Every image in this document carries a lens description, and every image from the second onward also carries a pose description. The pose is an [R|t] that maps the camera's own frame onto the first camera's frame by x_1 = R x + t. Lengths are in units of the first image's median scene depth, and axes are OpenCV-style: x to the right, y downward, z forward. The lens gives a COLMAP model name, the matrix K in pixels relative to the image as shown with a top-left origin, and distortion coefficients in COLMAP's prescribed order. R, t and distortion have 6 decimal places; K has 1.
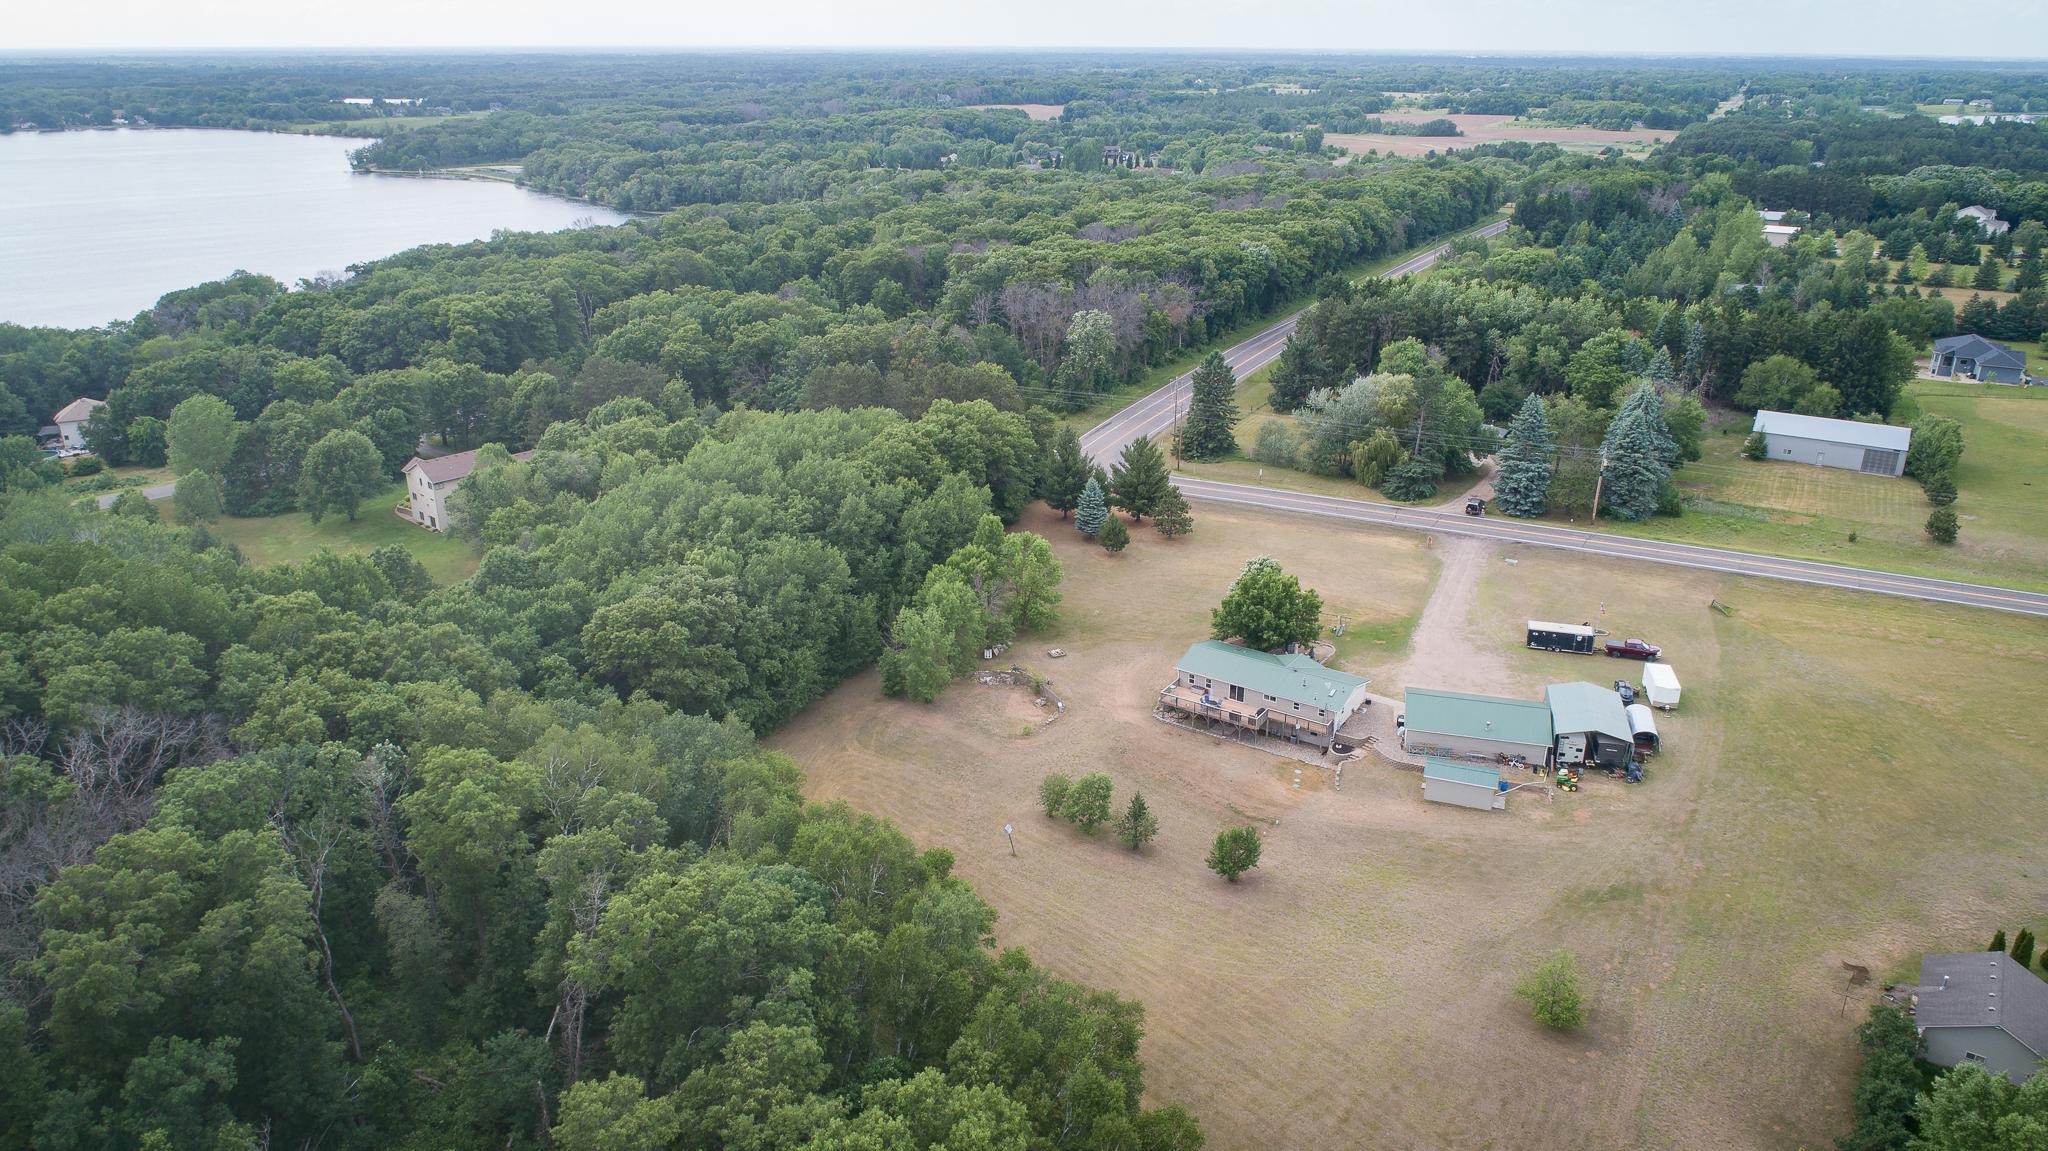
lens RADIAL K [[1377.6, 0, 1024.0], [0, 1377.6, 575.5], [0, 0, 1]] dist [-0.017877, 0.010047]
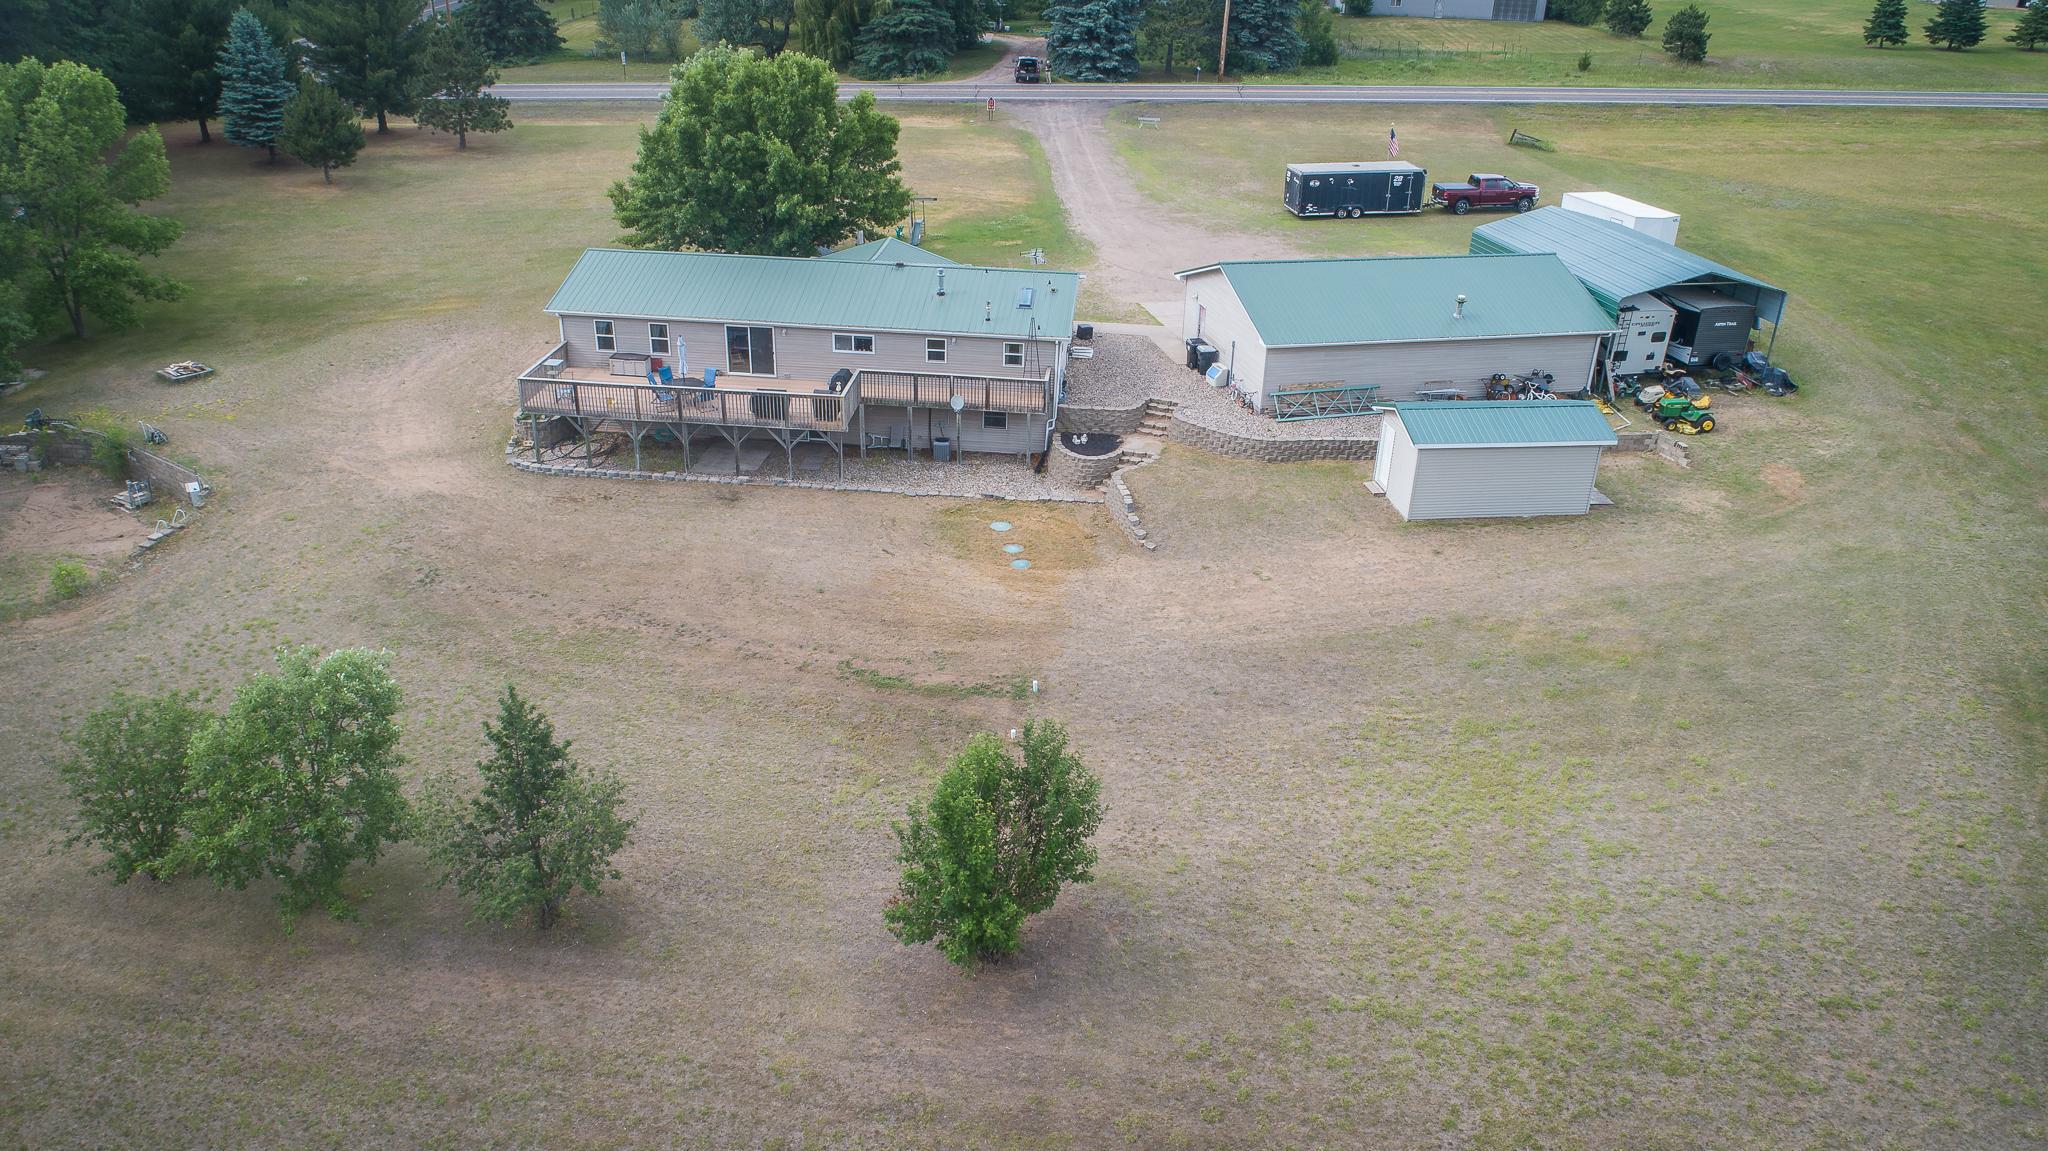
lens RADIAL K [[1445.1, 0, 1024.0], [0, 1445.1, 575.5], [0, 0, 1]] dist [-0.013912, 0.005045]
pose [[0.882217, -0.190557, 0.430560, 0.037461], [0.149529, 0.980494, 0.127563, 0.077733], [-0.446470, -0.048157, 0.893502, 0.482781]]
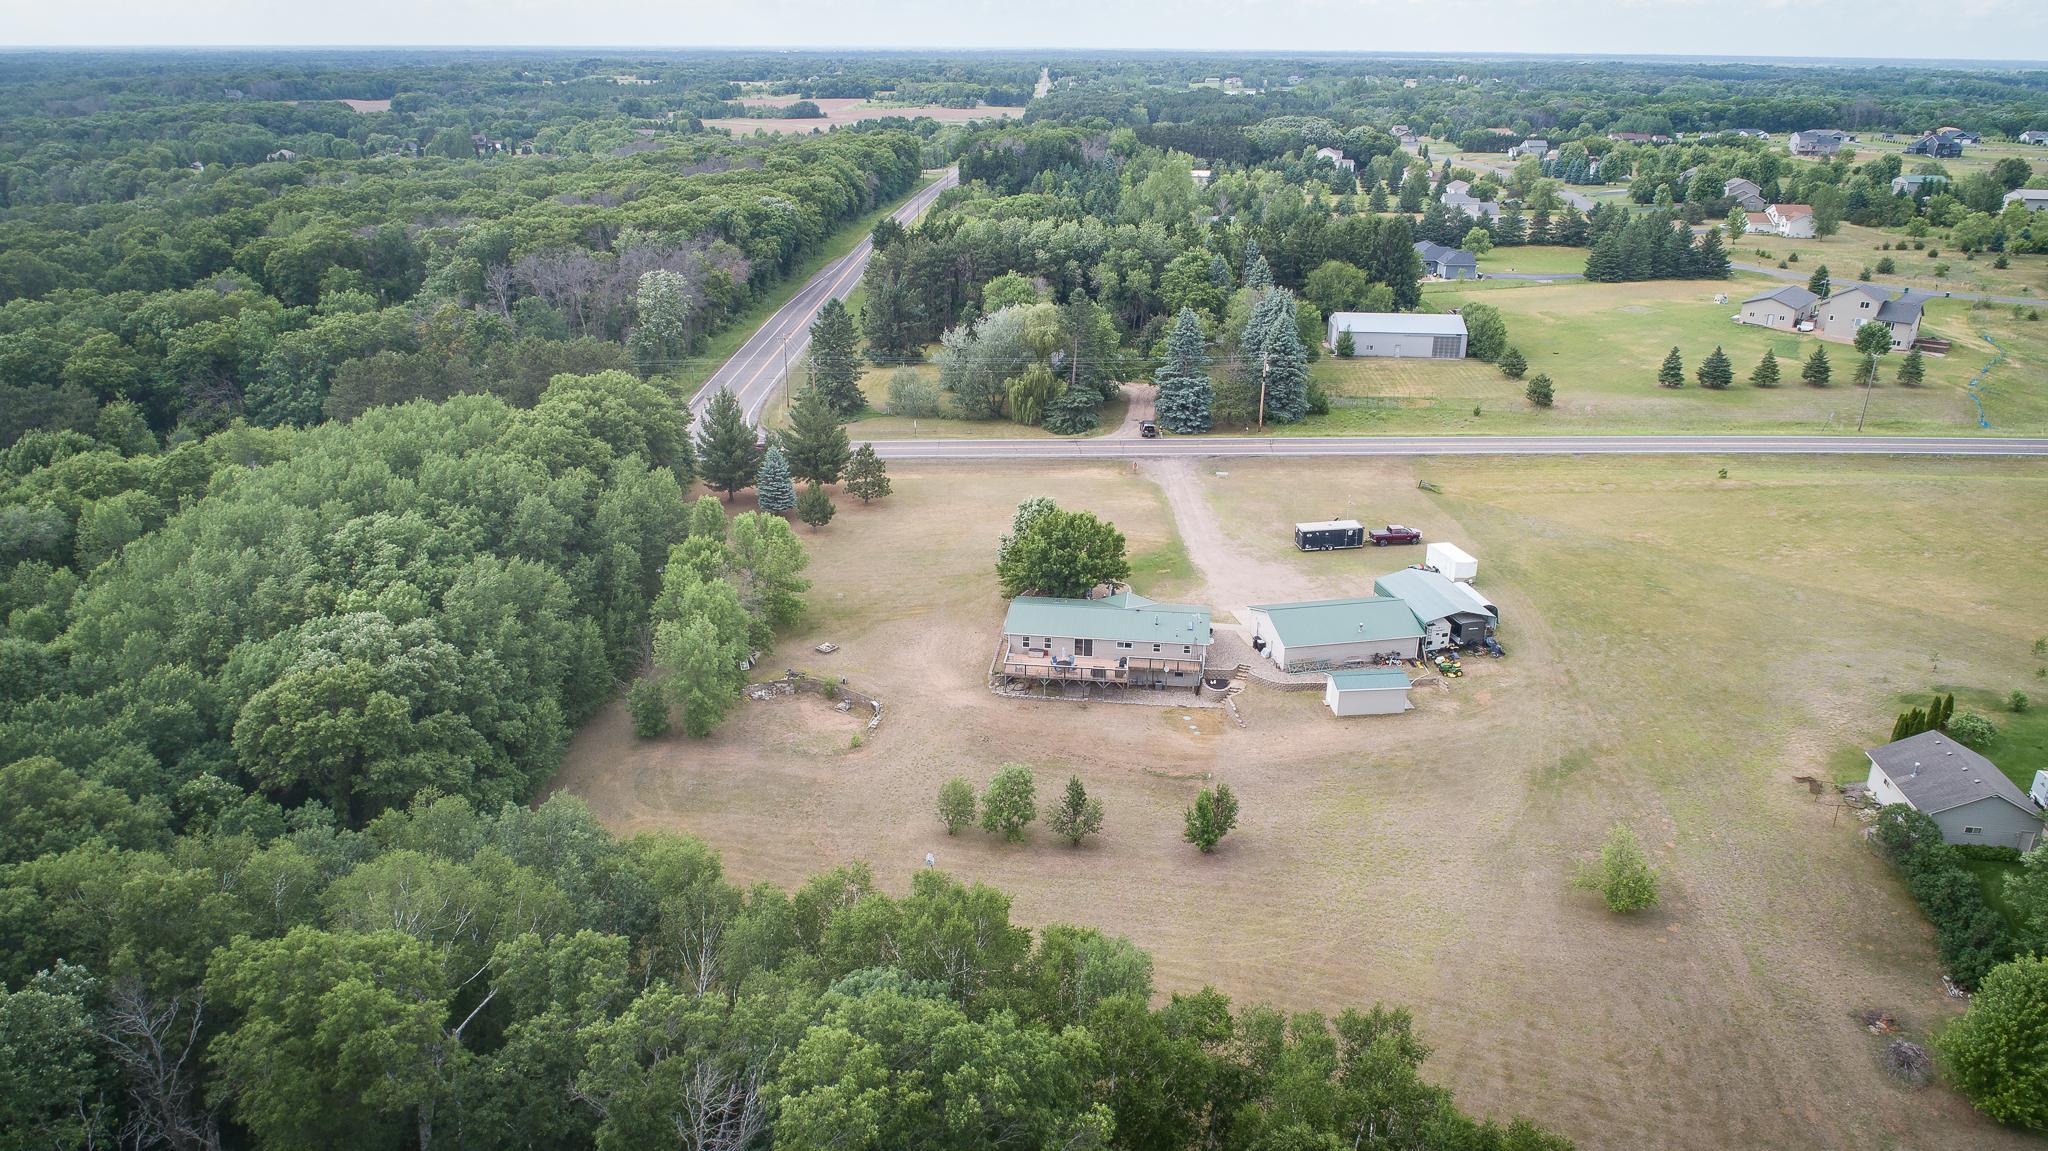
lens RADIAL K [[1377.6, 0, 1024.0], [0, 1377.6, 575.5], [0, 0, 1]] dist [-0.017877, 0.010047]
pose [[0.895117, -0.161797, 0.415437, -0.173803], [0.161133, 0.986242, 0.036922, 0.001735], [-0.415695, 0.033891, 0.908872, 0.164711]]
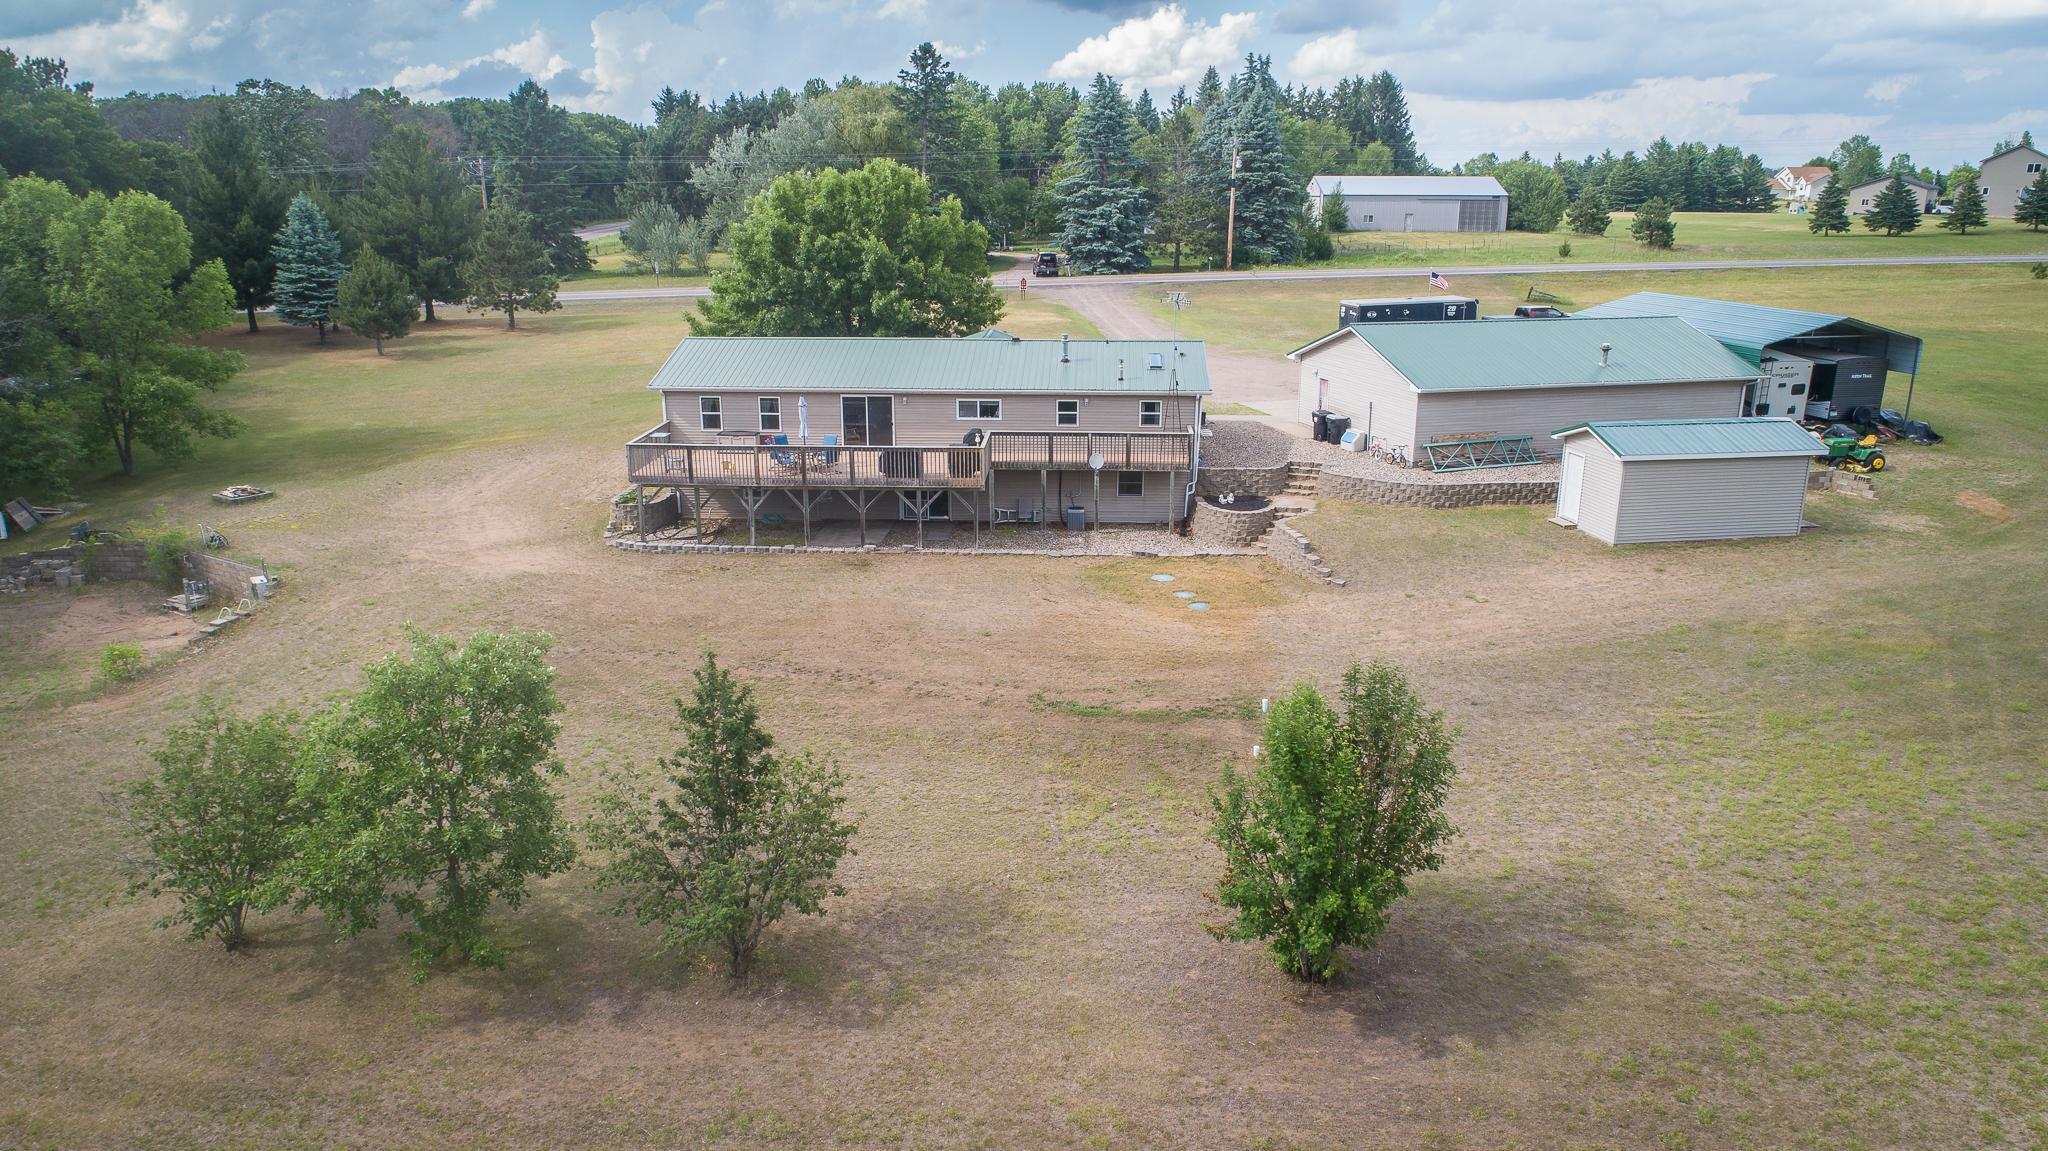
lens RADIAL K [[1377.6, 0, 1024.0], [0, 1377.6, 575.5], [0, 0, 1]] dist [-0.017877, 0.010047]
pose [[0.863256, -0.142922, 0.484111, 0.019862], [0.187139, 0.981348, -0.043983, 0.104821], [-0.468795, 0.128564, 0.873901, 0.527225]]
